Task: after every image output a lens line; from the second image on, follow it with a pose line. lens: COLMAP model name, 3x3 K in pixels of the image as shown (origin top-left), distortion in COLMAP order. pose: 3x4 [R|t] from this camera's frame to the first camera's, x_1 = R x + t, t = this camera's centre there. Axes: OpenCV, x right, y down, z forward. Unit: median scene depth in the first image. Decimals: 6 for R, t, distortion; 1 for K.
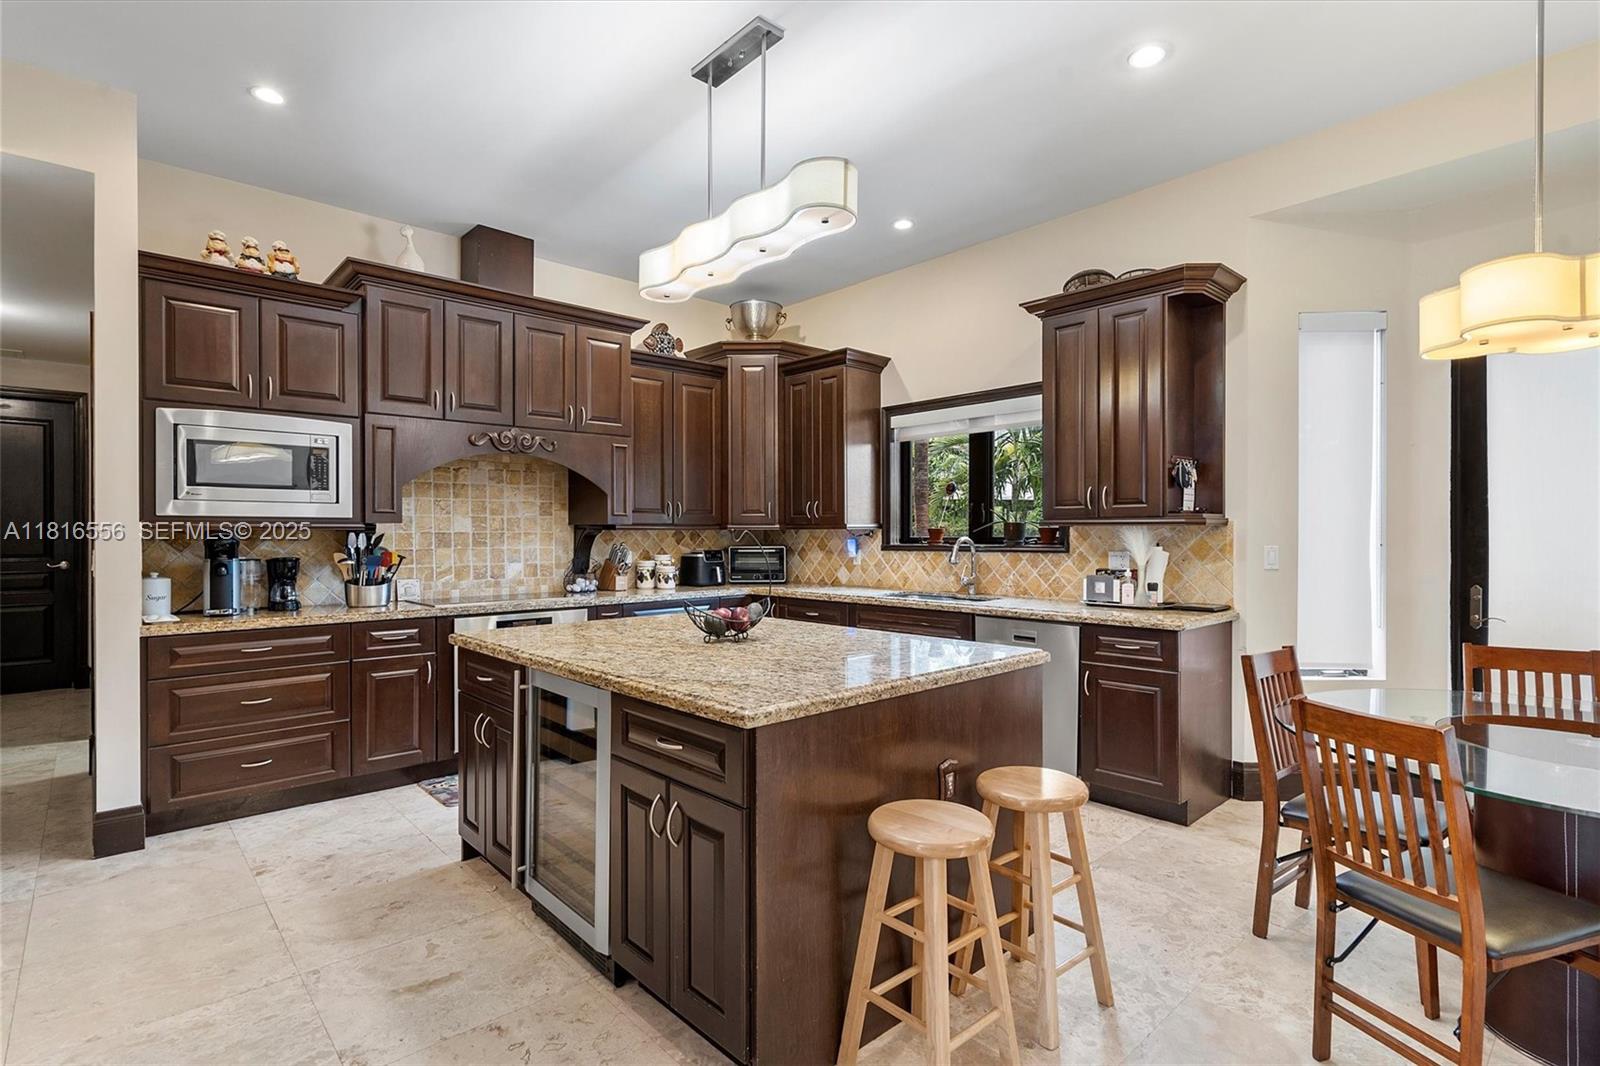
lens RADIAL K [[724.0, 0, 800.0], [0, 724.0, 533.0], [0, 0, 1]] dist [0.000180, -0.001315]
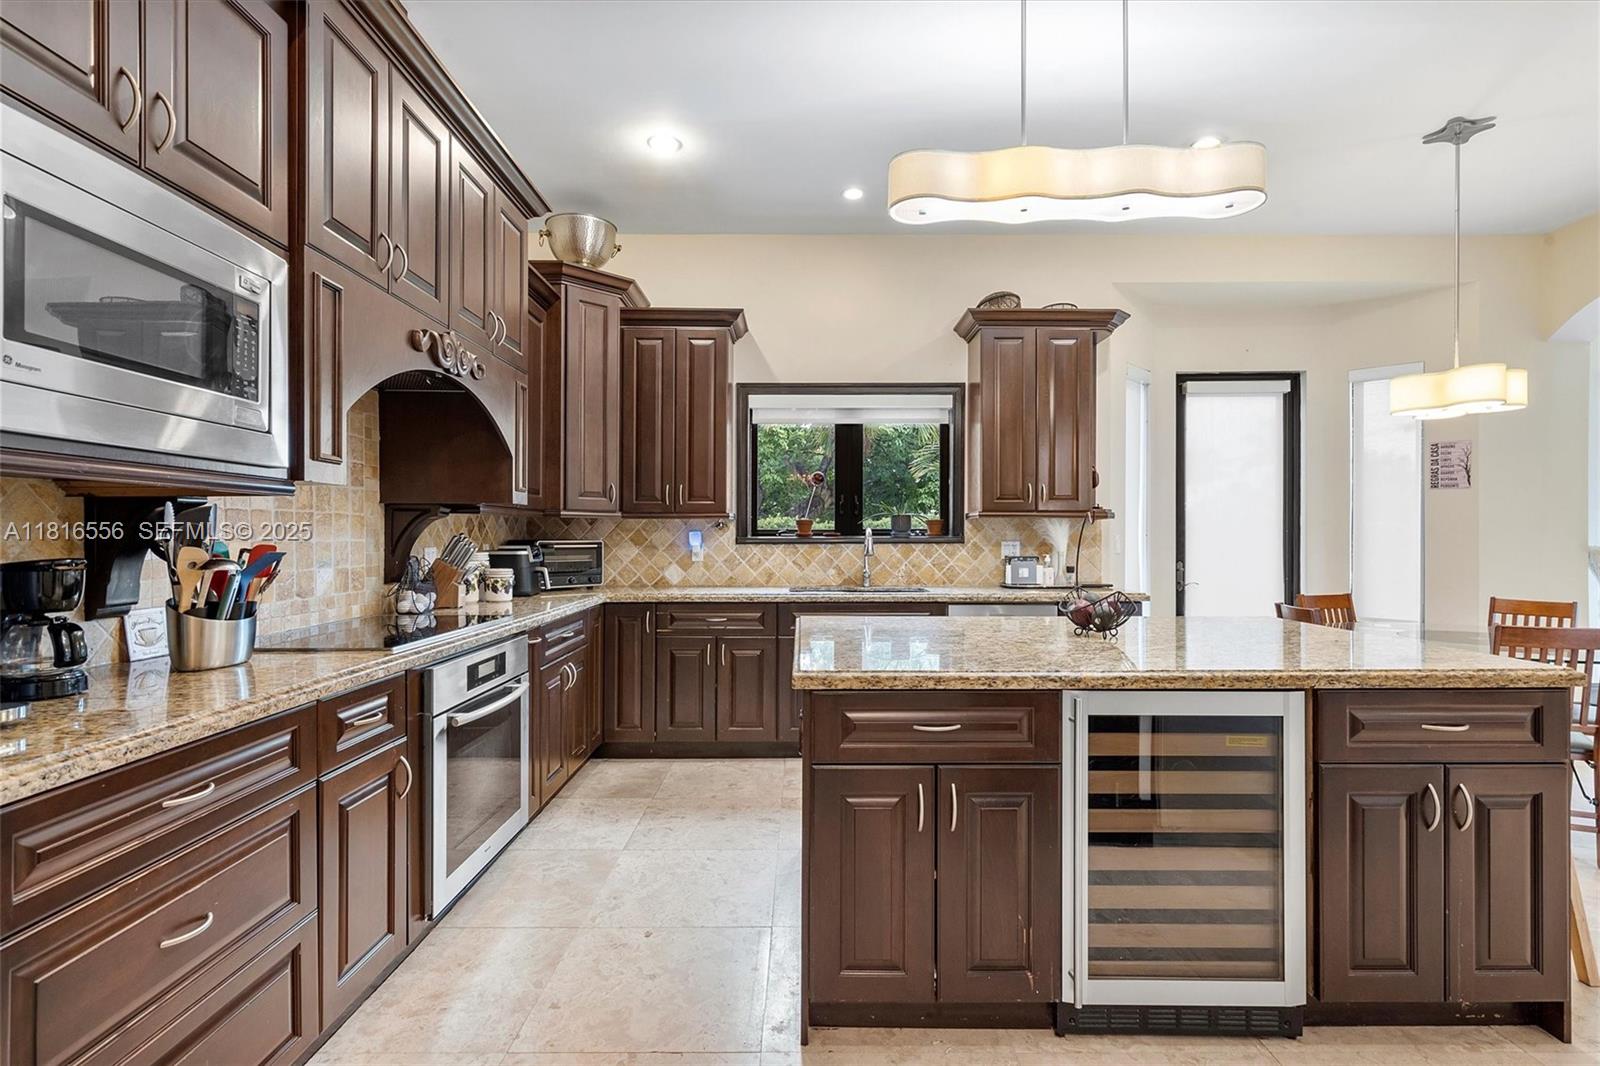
lens RADIAL K [[753.8, 0, 800.0], [0, 753.8, 533.0], [0, 0, 1]] dist [0.003267, 0.000414]
pose [[0.702607, 0.005491, 0.711557, -0.530371], [-0.004065, 0.999985, -0.003703, 0.014846], [-0.711567, -0.000291, 0.702619, 0.321776]]
